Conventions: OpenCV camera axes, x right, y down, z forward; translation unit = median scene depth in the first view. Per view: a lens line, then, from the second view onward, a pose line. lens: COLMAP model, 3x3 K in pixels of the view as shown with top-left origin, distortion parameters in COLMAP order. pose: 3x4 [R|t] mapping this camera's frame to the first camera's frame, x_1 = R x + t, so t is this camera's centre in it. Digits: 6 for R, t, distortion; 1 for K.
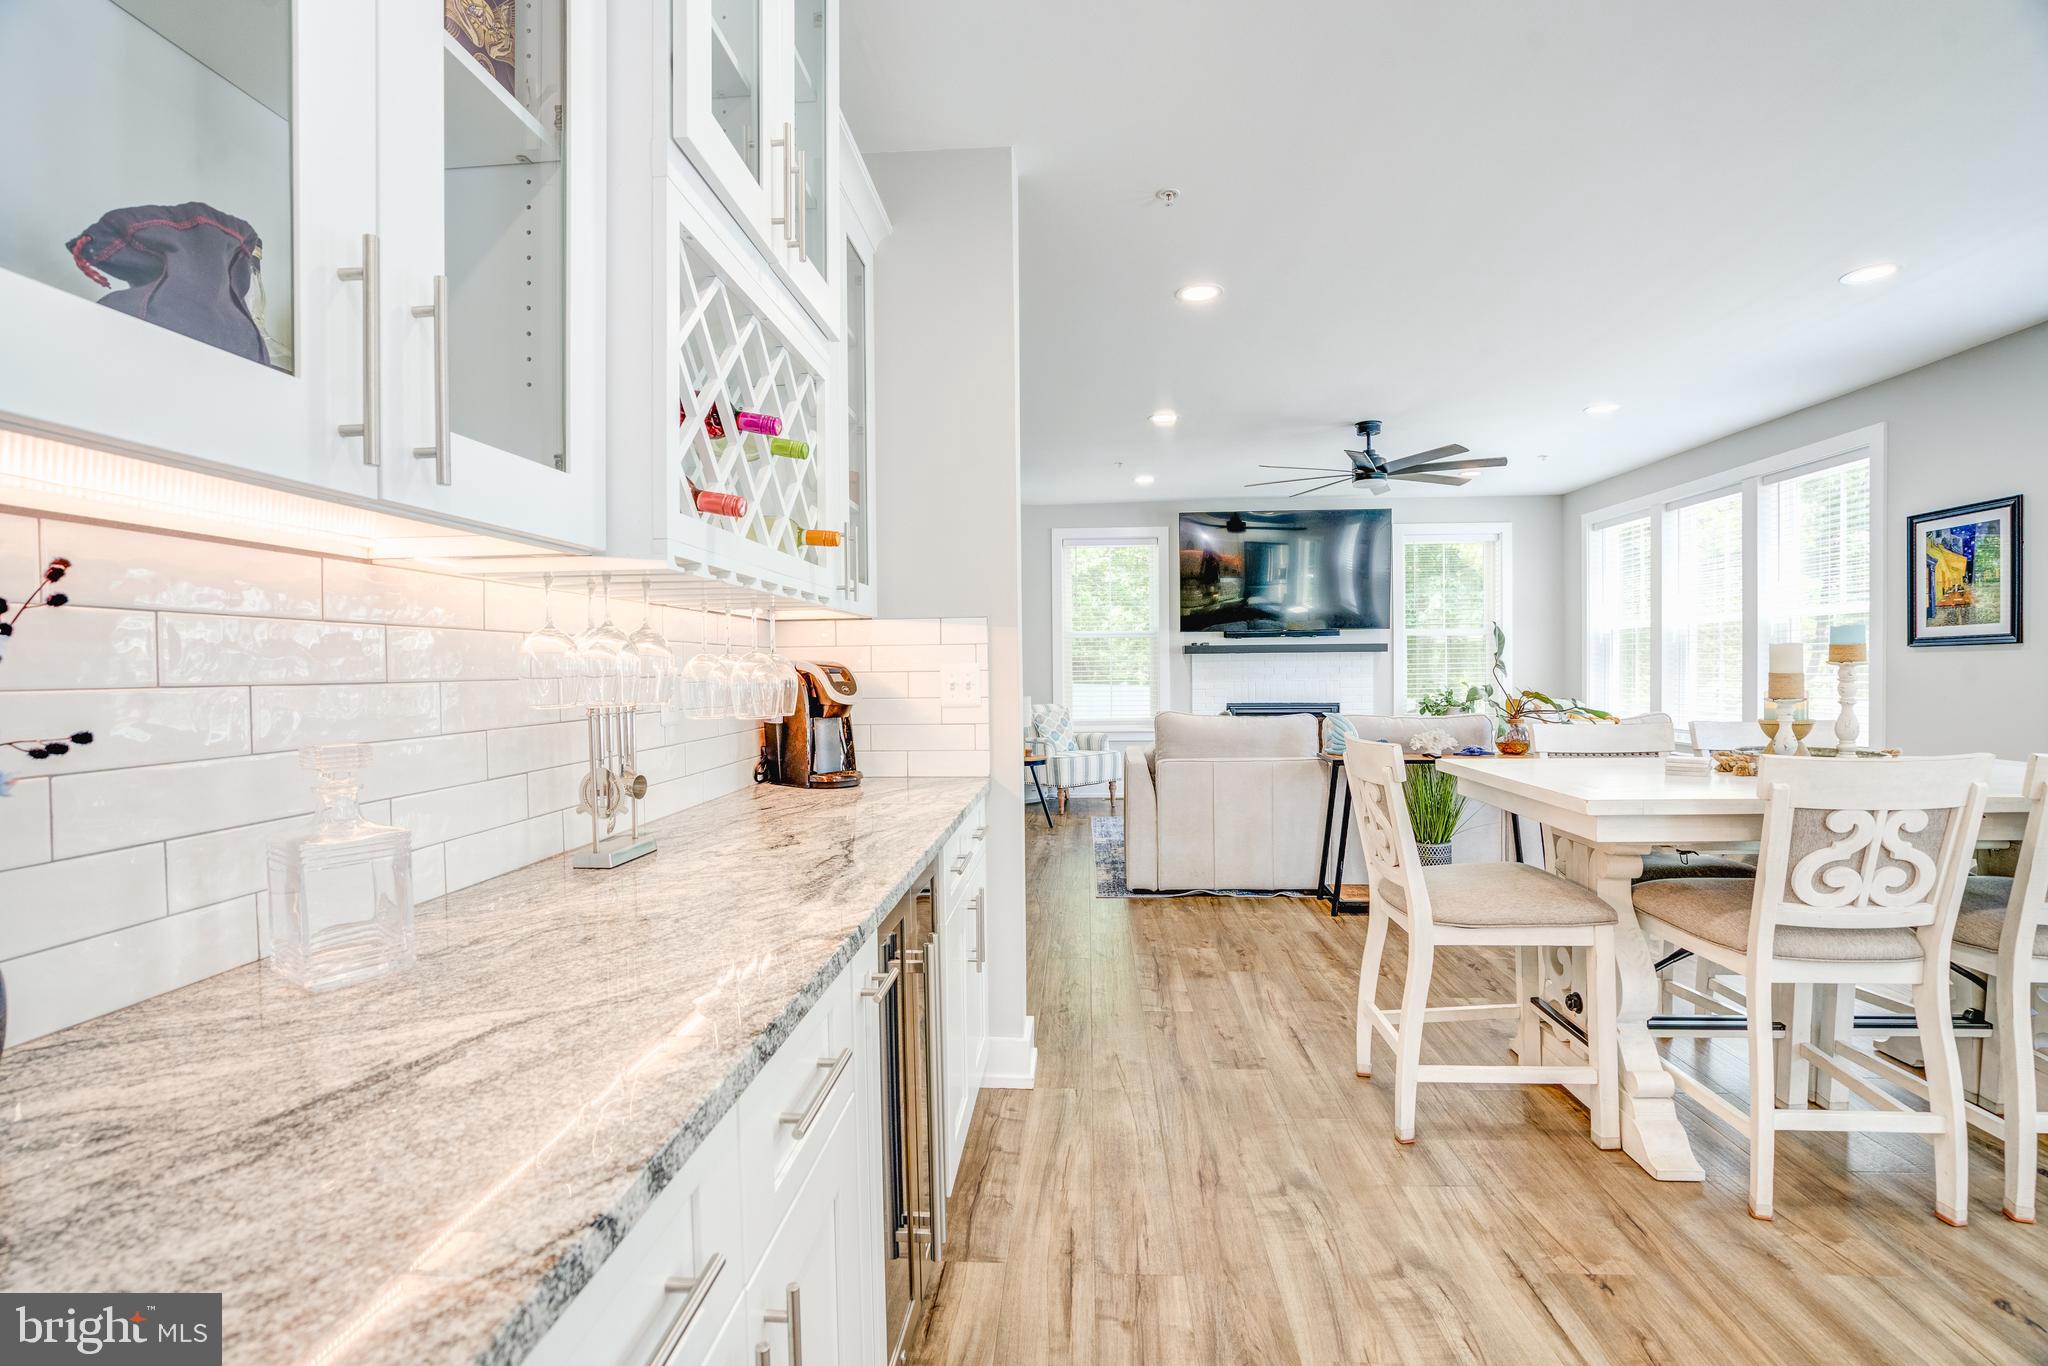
lens RADIAL K [[951.2, 0, 1011.9], [0, 951.2, 681.2], [0, 0, 1]] dist [-0.061259, 0.022492]
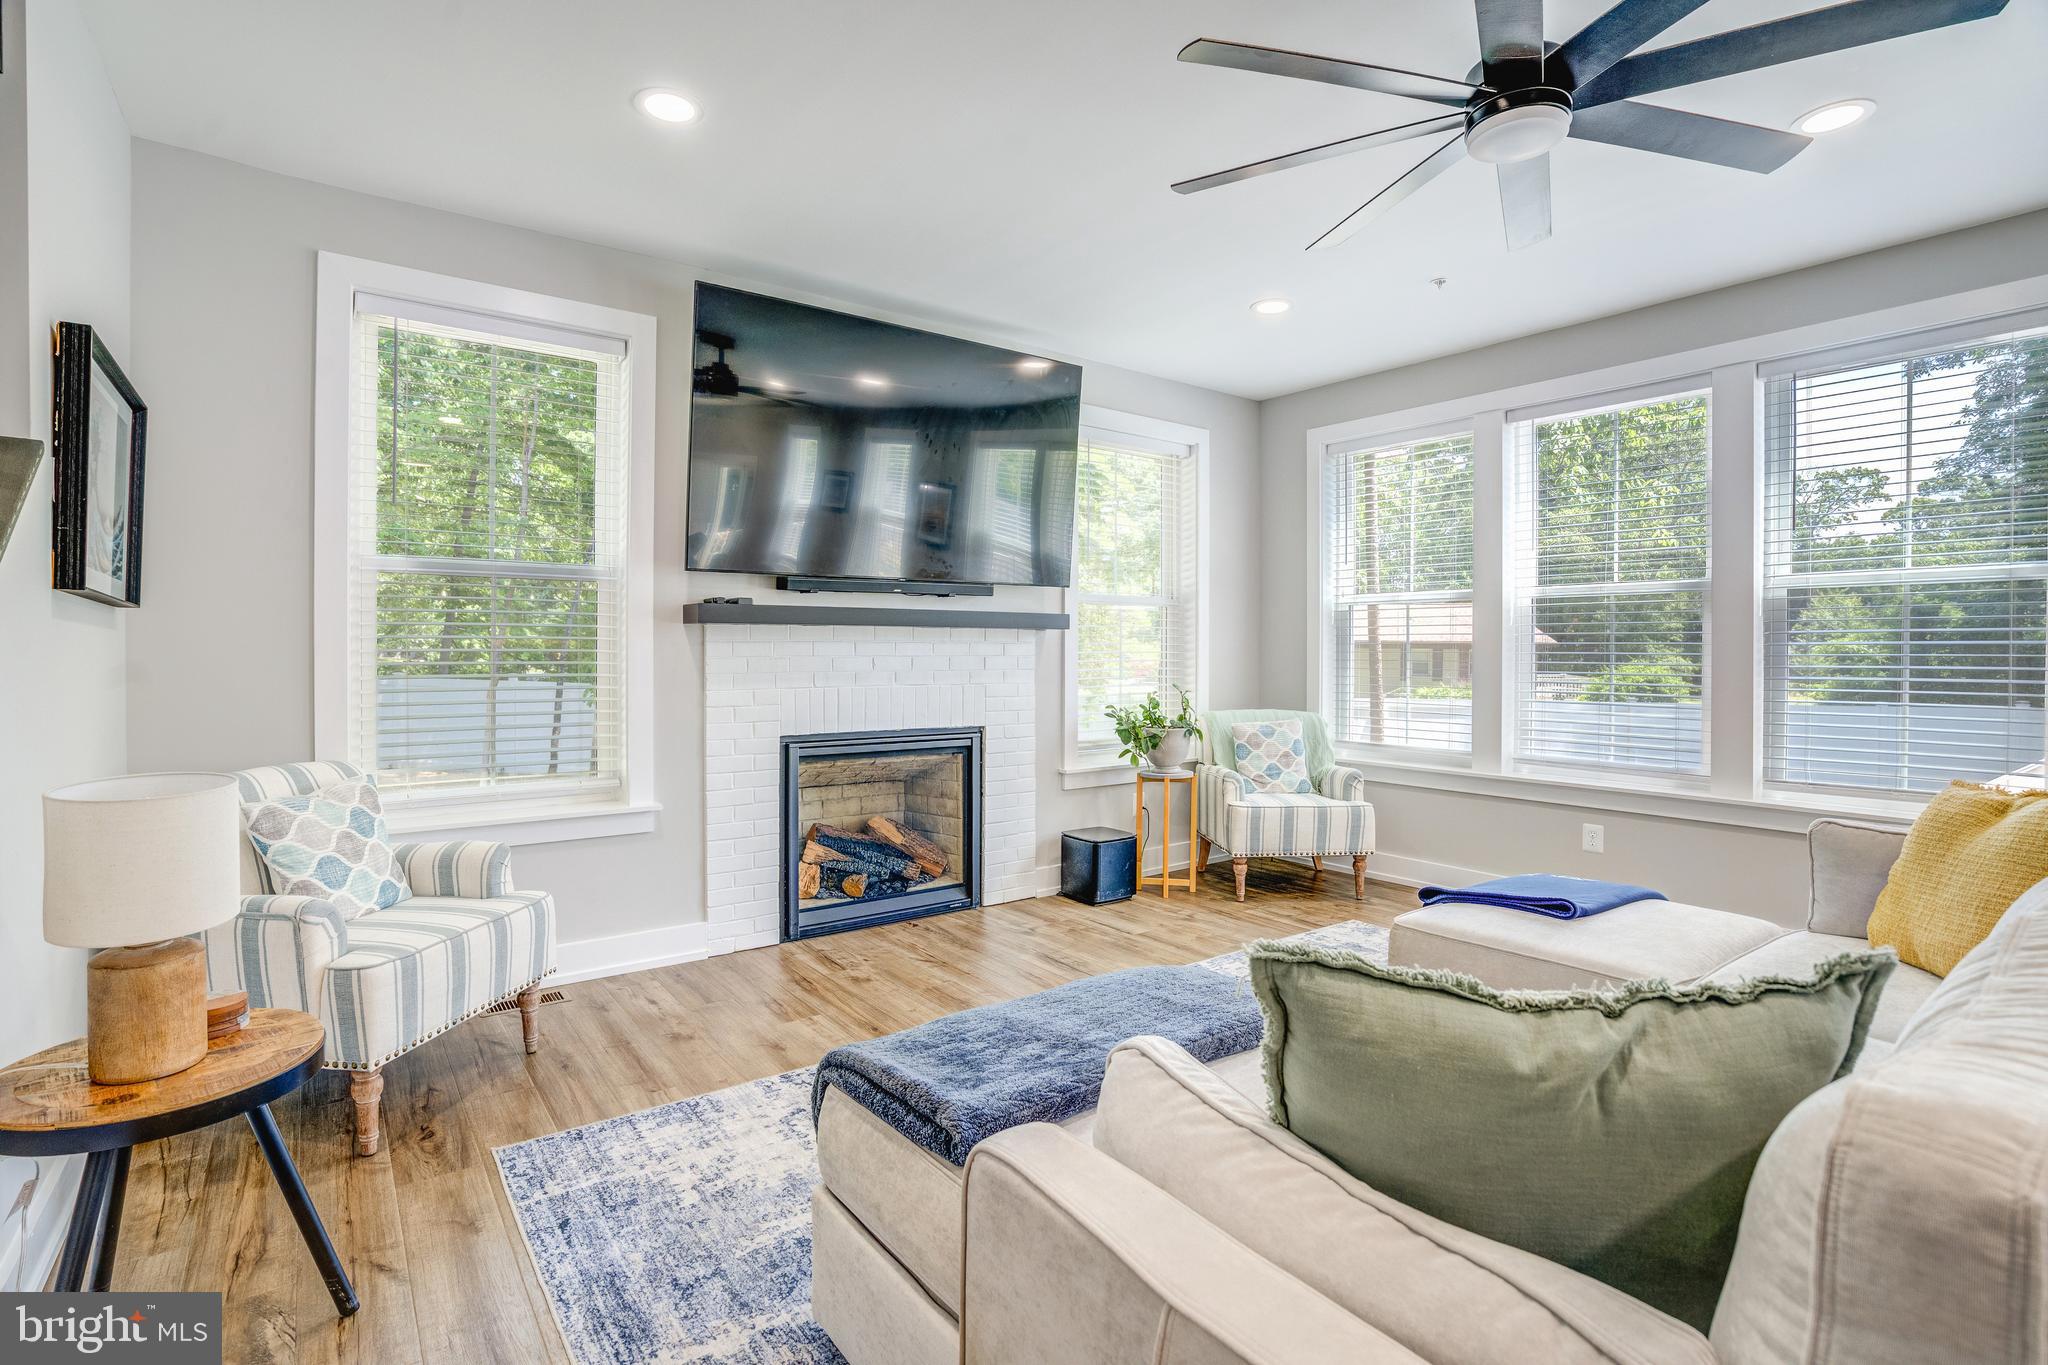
lens RADIAL K [[955.3, 0, 1015.2], [0, 955.3, 659.3], [0, 0, 1]] dist [-0.058048, 0.020706]
pose [[0.748652, 0.007770, 0.662917, 0.018398], [-0.000284, 0.999935, -0.011400, -0.014099], [-0.662963, 0.008346, 0.748606, 1.040995]]
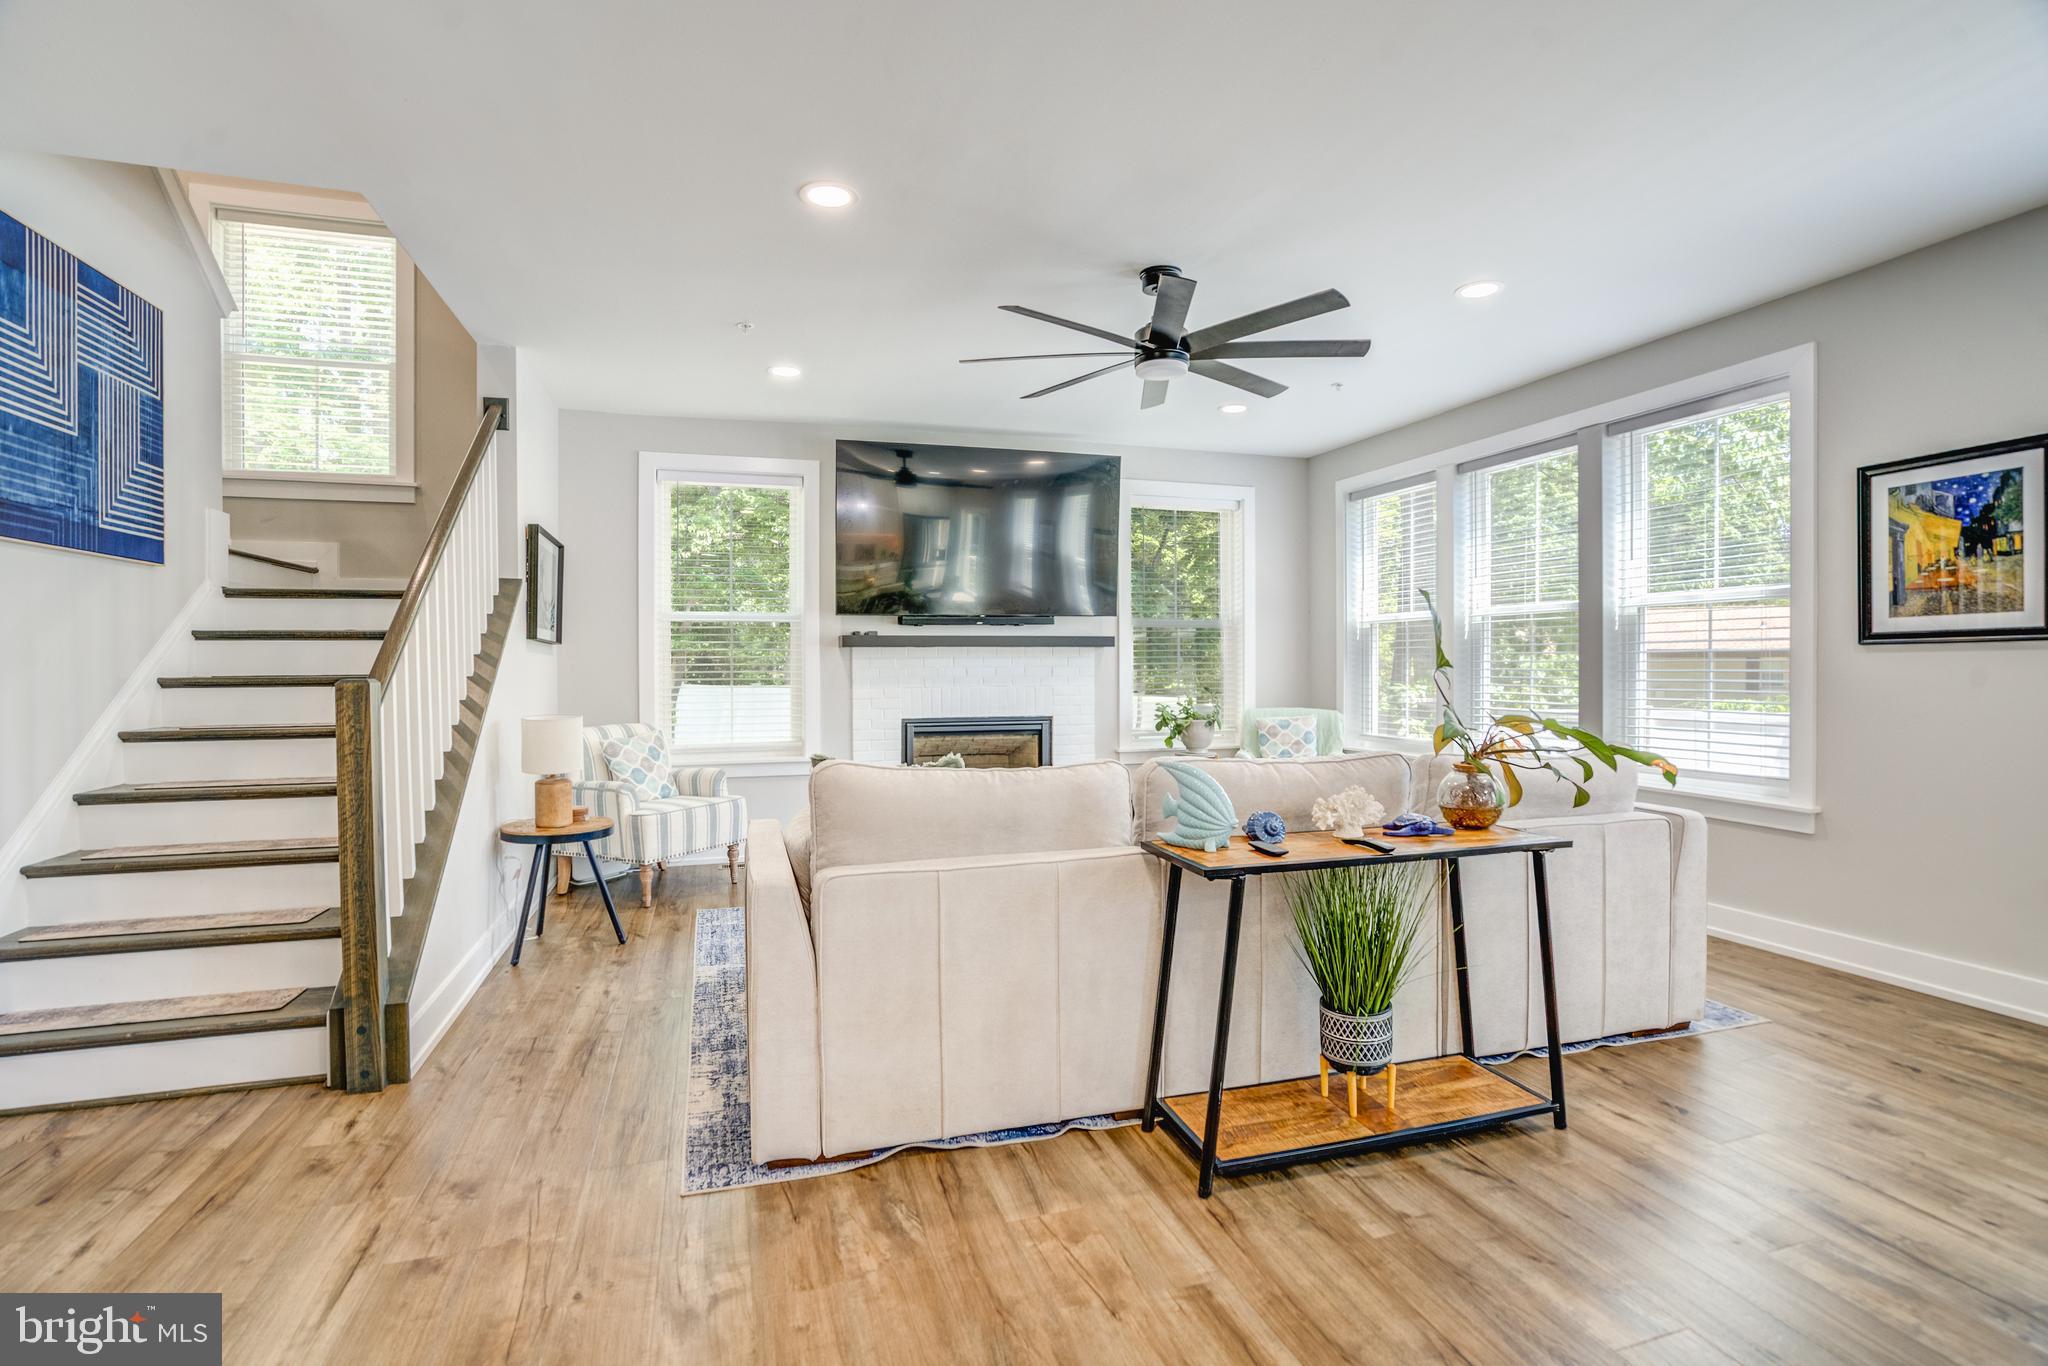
lens RADIAL K [[951.2, 0, 1011.9], [0, 951.2, 681.2], [0, 0, 1]] dist [-0.061259, 0.022492]
pose [[0.928989, -0.000156, 0.370108, 0.074178], [-0.000254, 0.999999, 0.001059, -0.008791], [-0.370108, -0.001078, 0.928988, 0.560155]]
